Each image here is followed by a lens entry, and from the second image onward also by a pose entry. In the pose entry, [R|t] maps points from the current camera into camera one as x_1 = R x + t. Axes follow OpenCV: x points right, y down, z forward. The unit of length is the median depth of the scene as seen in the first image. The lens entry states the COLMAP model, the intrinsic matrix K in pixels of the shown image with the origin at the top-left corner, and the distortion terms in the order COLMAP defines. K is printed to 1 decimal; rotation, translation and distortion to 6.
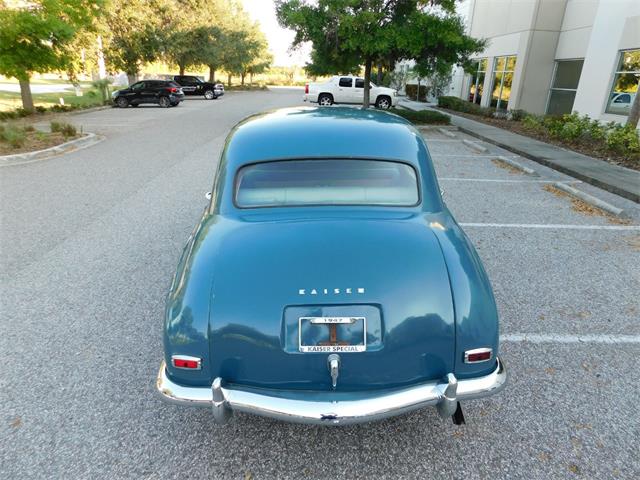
lens RADIAL K [[419.9, 0, 320.3], [0, 419.9, 237.1], [0, 0, 1]] dist [-0.080229, 0.056721]
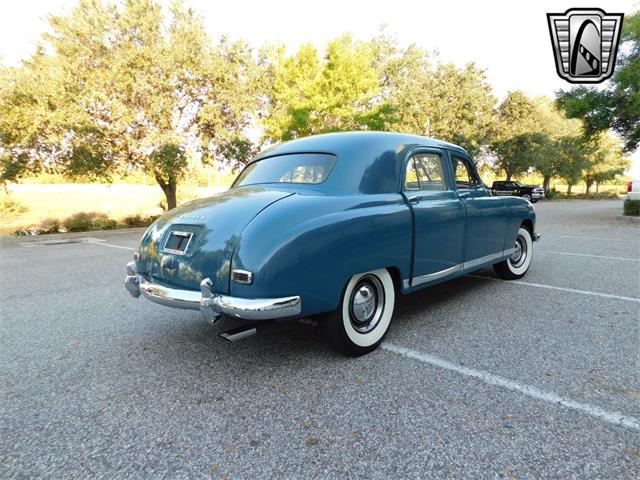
lens RADIAL K [[419.4, 0, 319.4], [0, 419.4, 233.1], [0, 0, 1]] dist [-0.062756, 0.049529]
pose [[0.710729, 0.048700, -0.701778, 0.189098], [-0.234264, 0.957045, -0.170838, 0.044599], [0.663313, 0.285821, 0.691608, 0.039796]]
